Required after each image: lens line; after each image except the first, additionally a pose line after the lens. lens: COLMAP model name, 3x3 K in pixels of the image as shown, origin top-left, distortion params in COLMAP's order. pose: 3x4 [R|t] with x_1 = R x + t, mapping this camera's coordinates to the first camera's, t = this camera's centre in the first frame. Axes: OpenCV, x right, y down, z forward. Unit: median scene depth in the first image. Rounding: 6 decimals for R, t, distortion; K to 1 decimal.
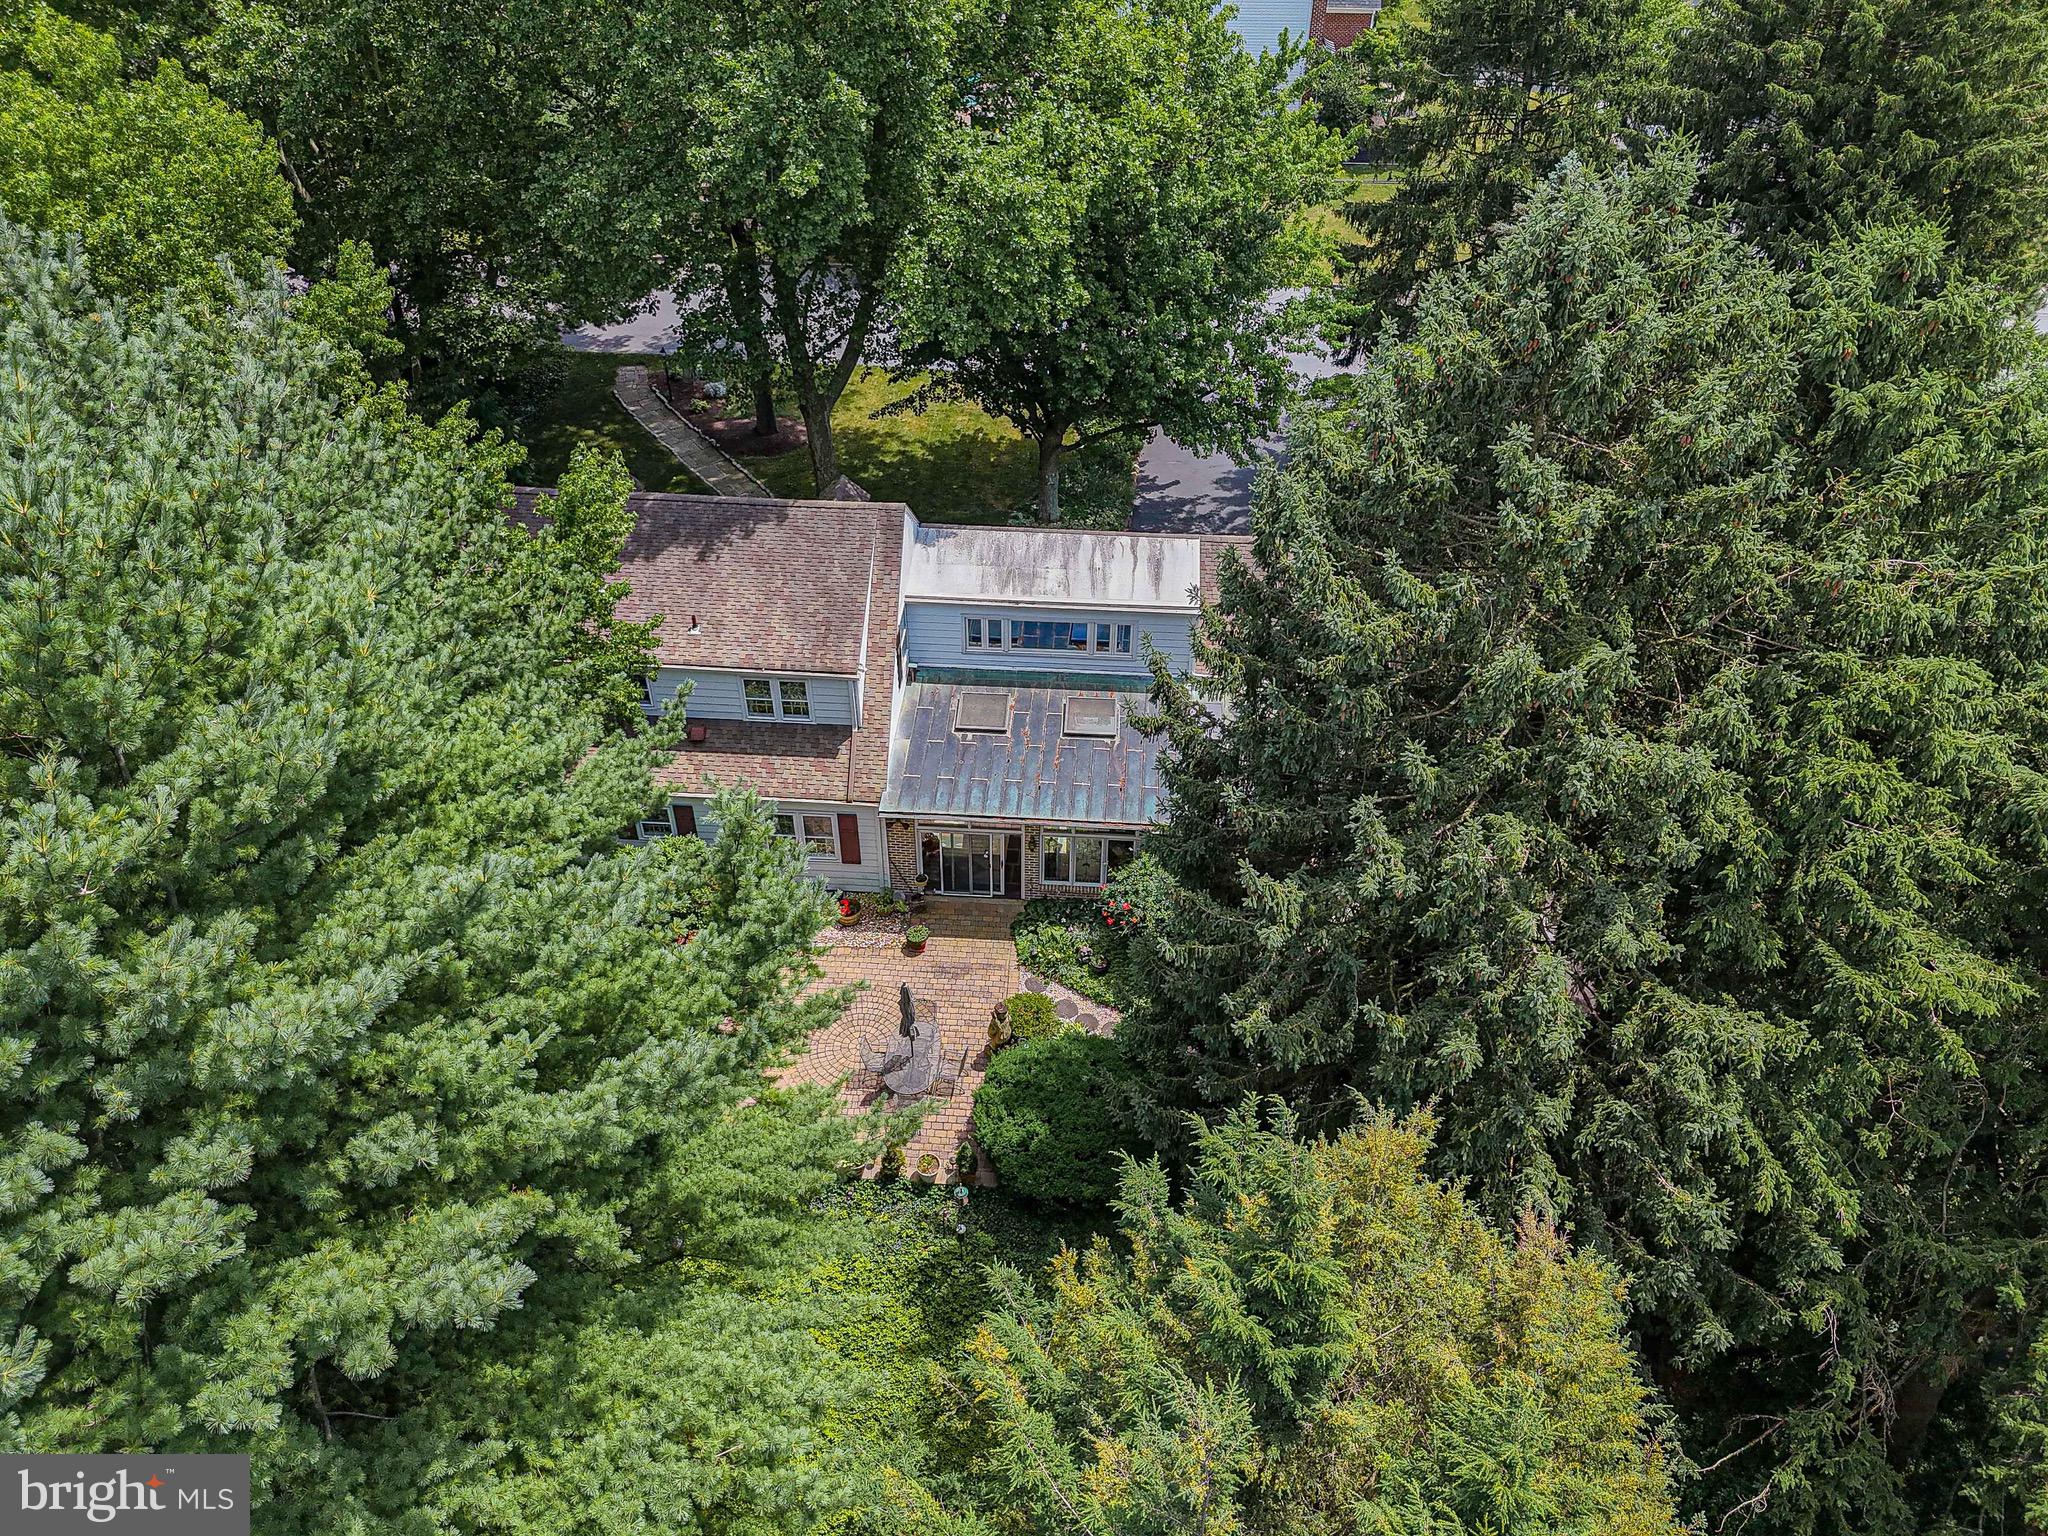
lens RADIAL K [[1512.7, 0, 1023.2], [0, 1512.7, 739.0], [0, 0, 1]] dist [0.117561, -0.250881]
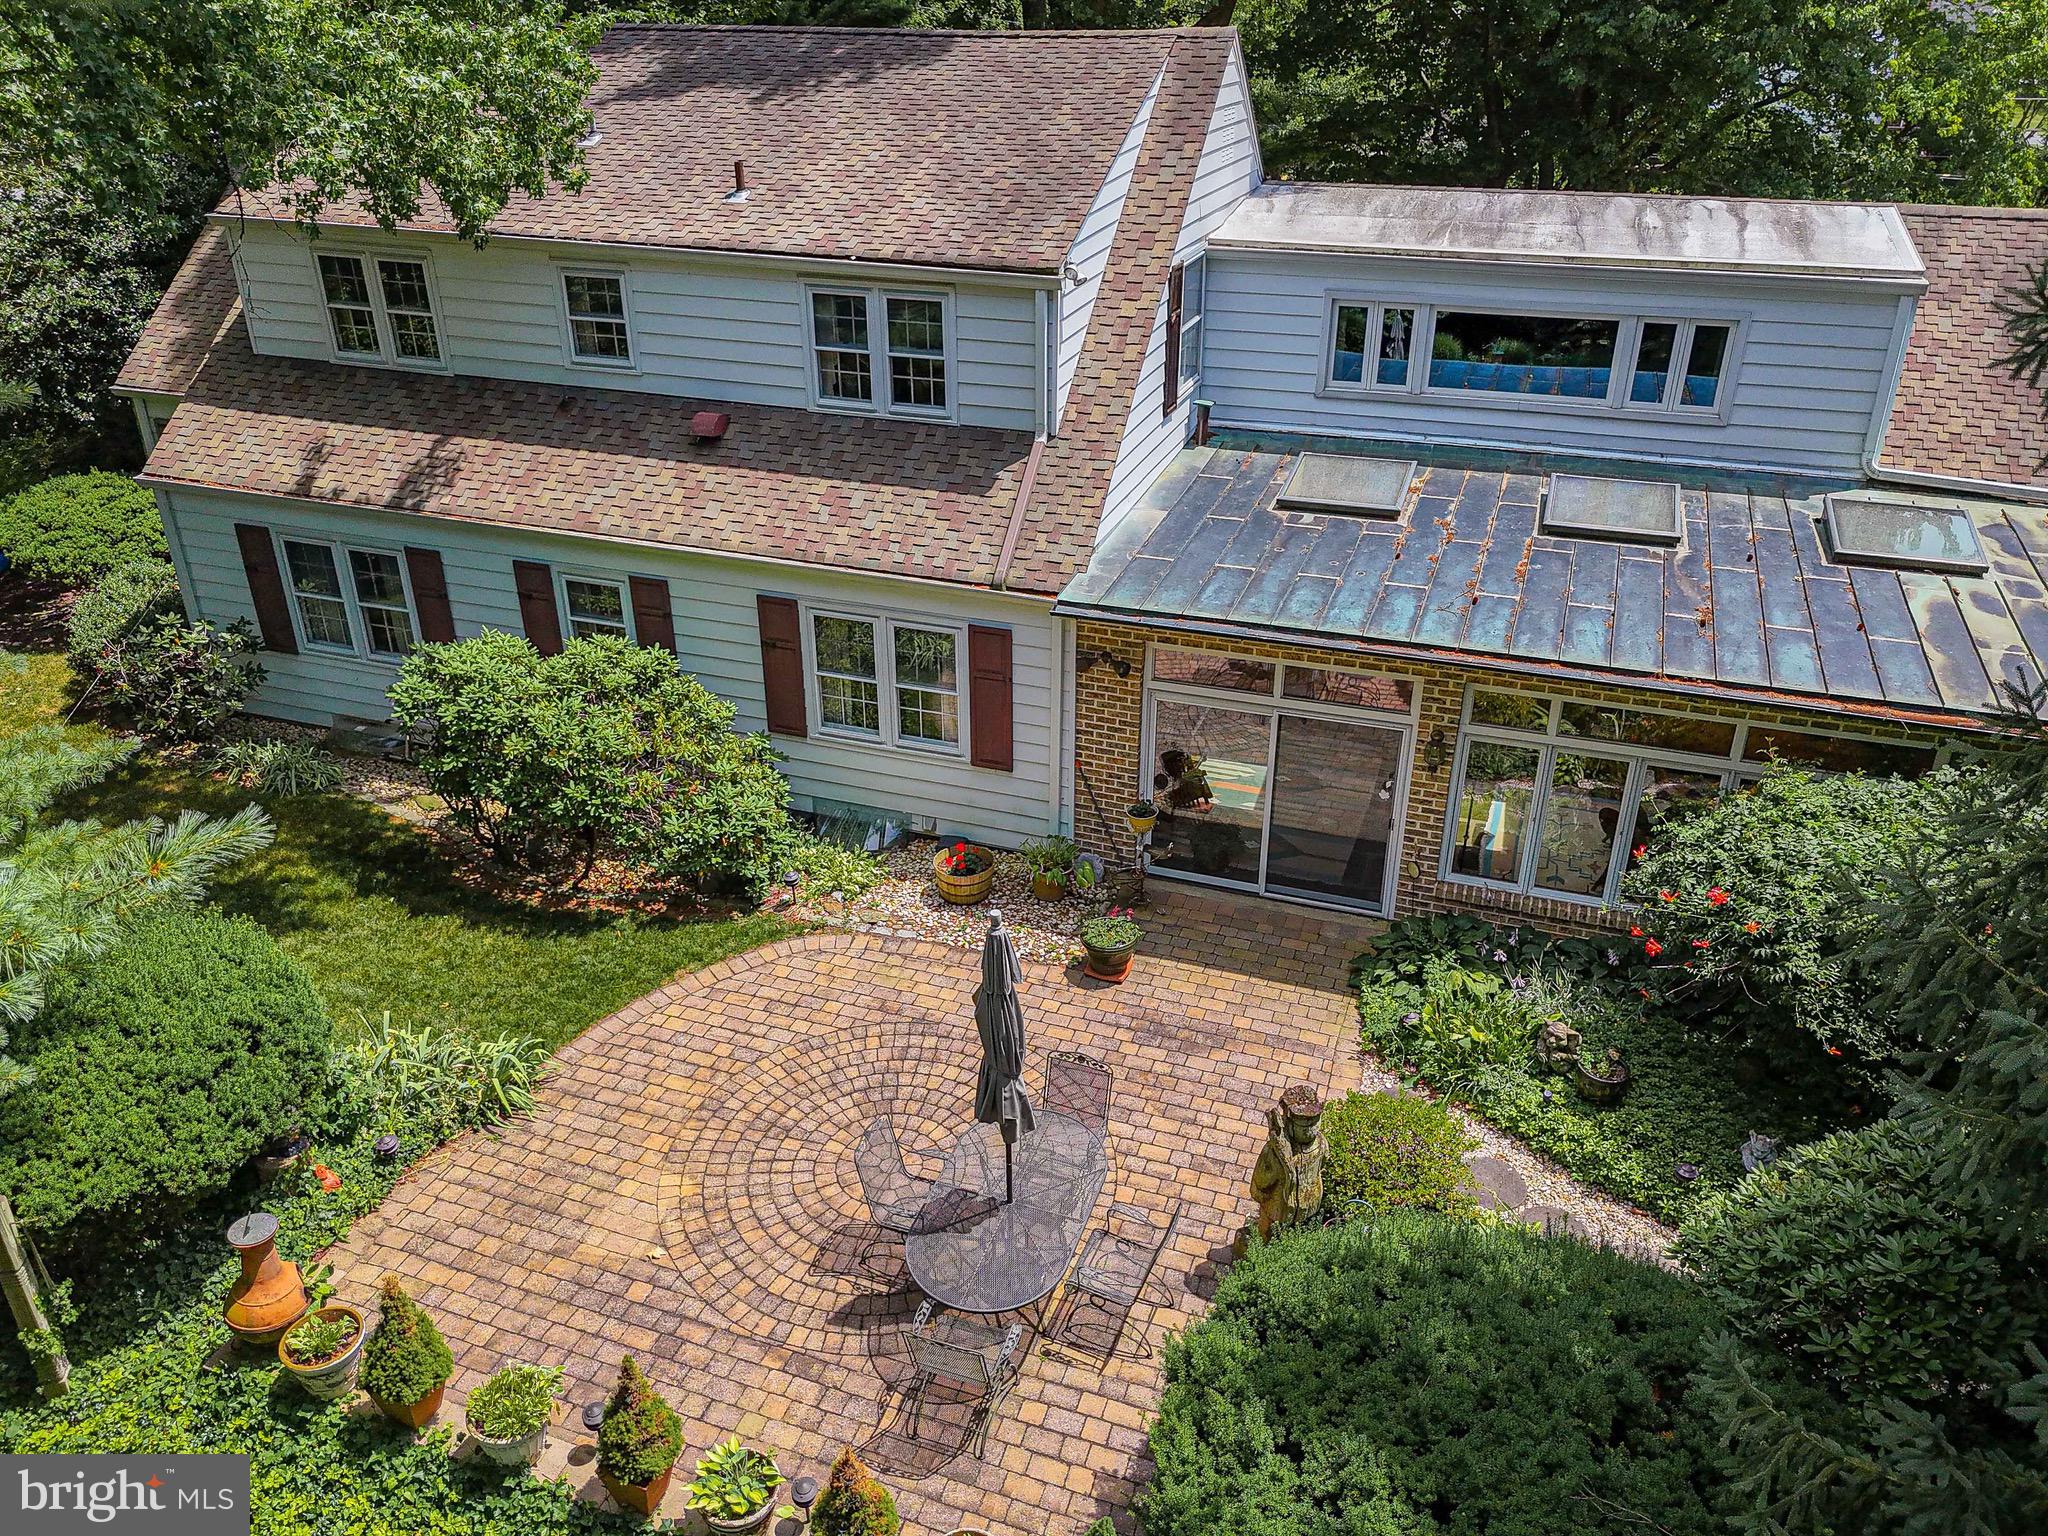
lens RADIAL K [[1512.7, 0, 1023.2], [0, 1512.7, 739.0], [0, 0, 1]] dist [0.117561, -0.250881]
pose [[0.963944, 0.118403, -0.238312, -0.003084], [-0.165089, 0.968467, -0.186594, 0.155496], [0.208704, 0.219209, 0.953095, 0.598680]]
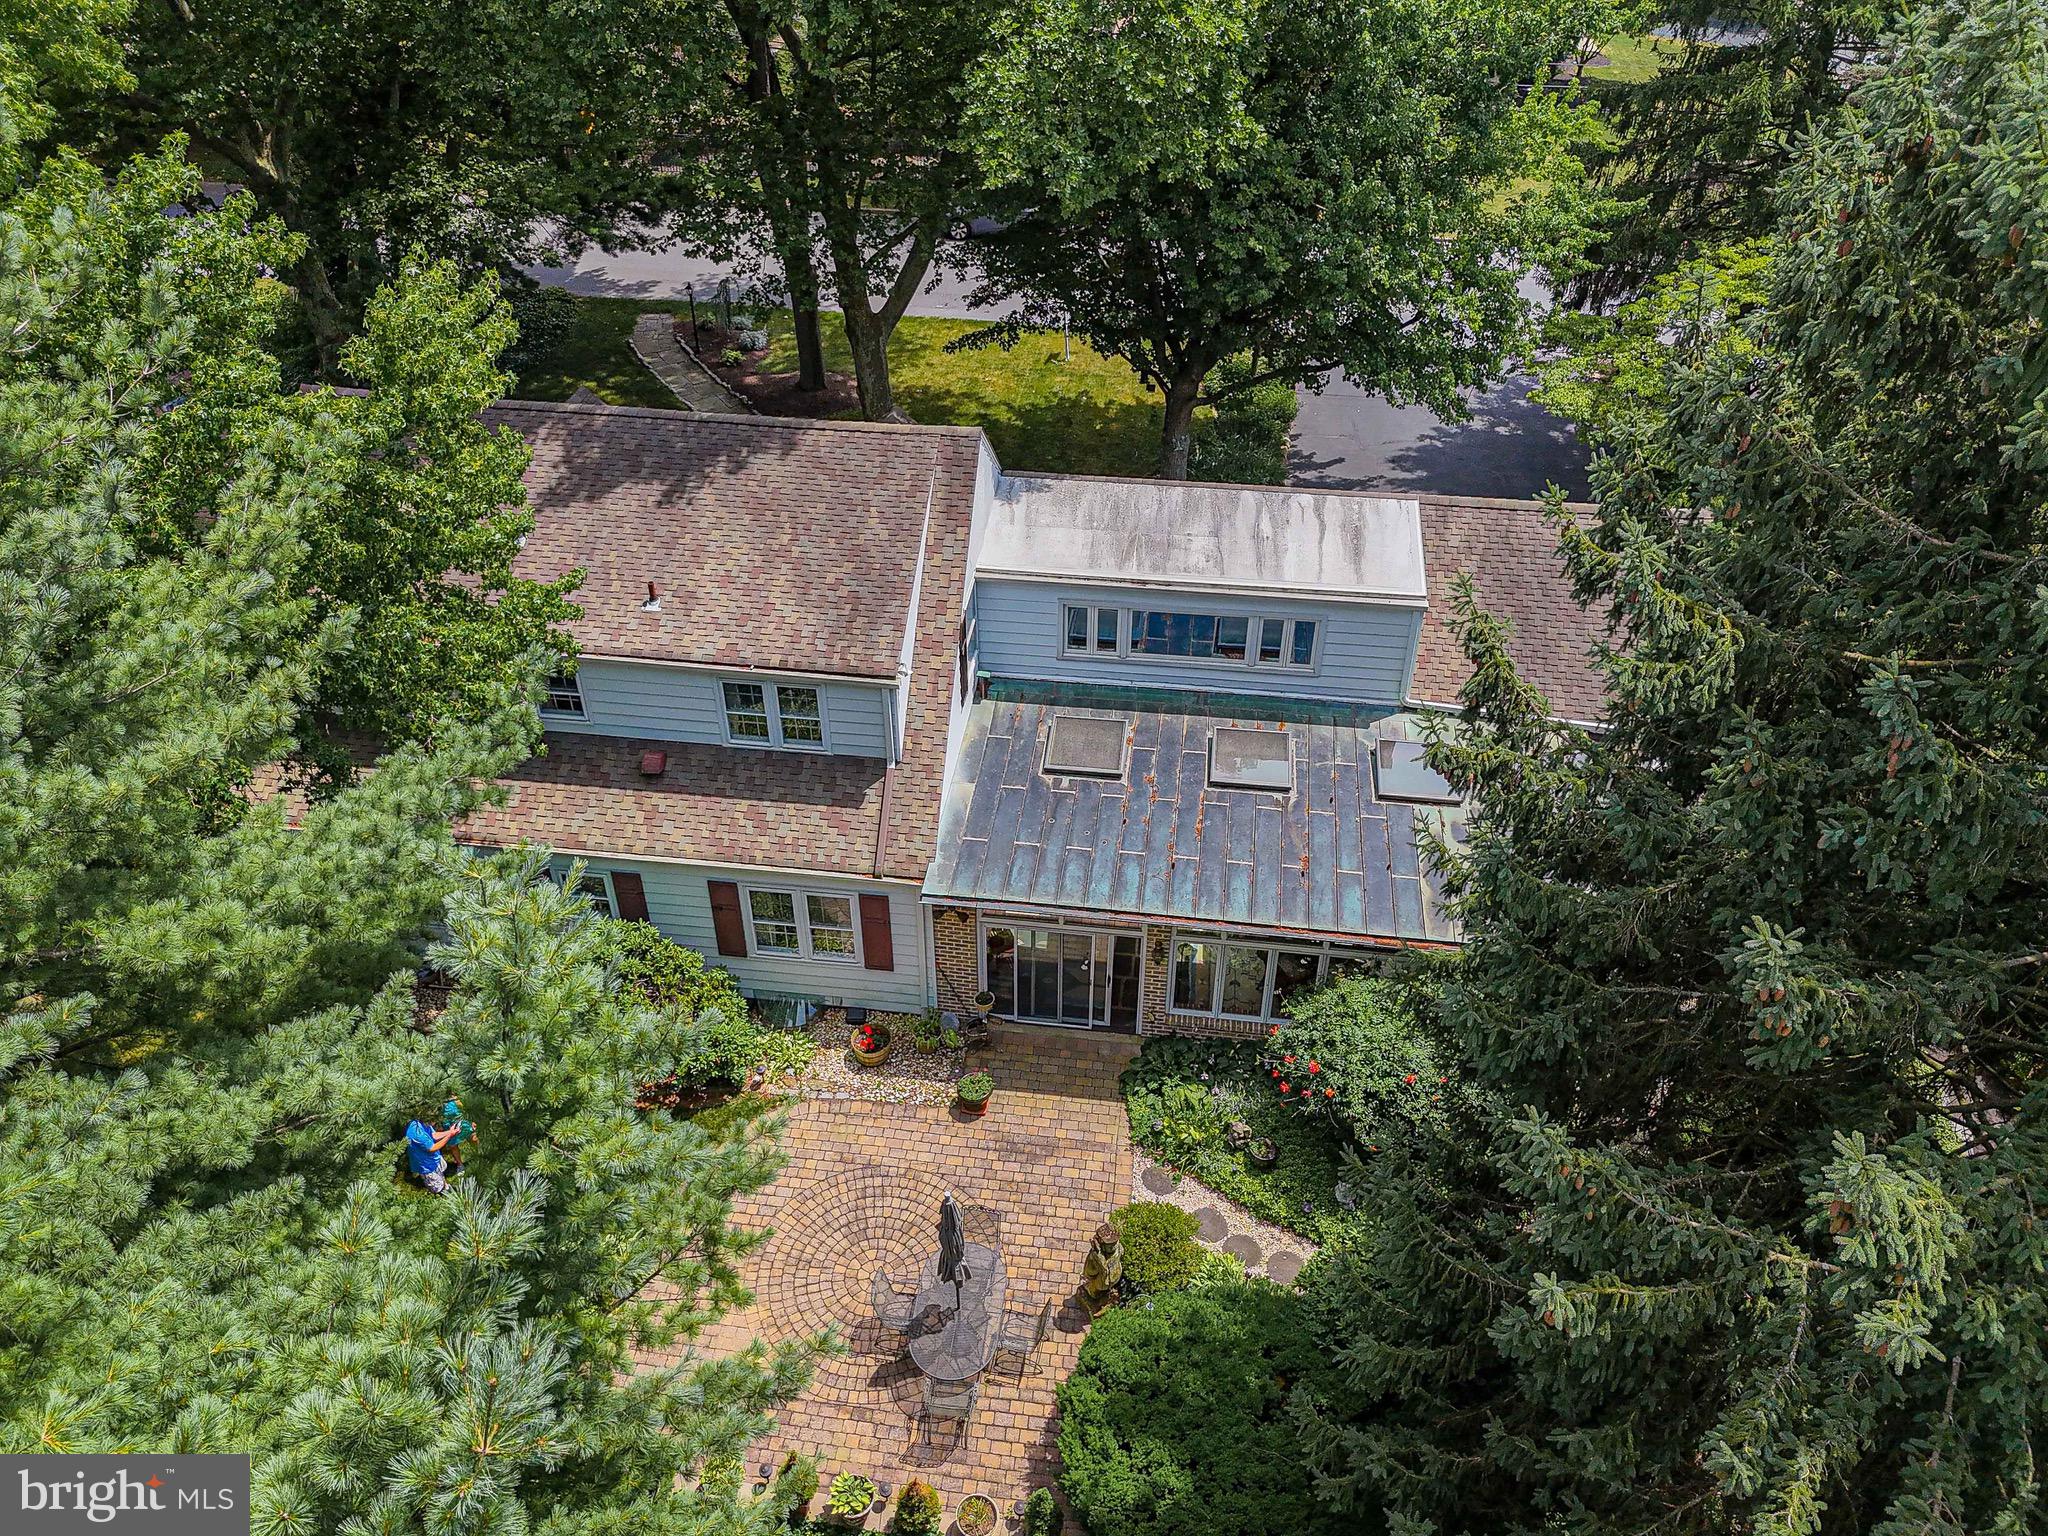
lens RADIAL K [[1512.7, 0, 1023.2], [0, 1512.7, 739.0], [0, 0, 1]] dist [0.117561, -0.250881]
pose [[0.998155, 0.033243, -0.050801, -0.021333], [-0.034982, 0.998819, -0.033731, 0.002448], [0.049620, 0.035446, 0.998139, 0.348443]]
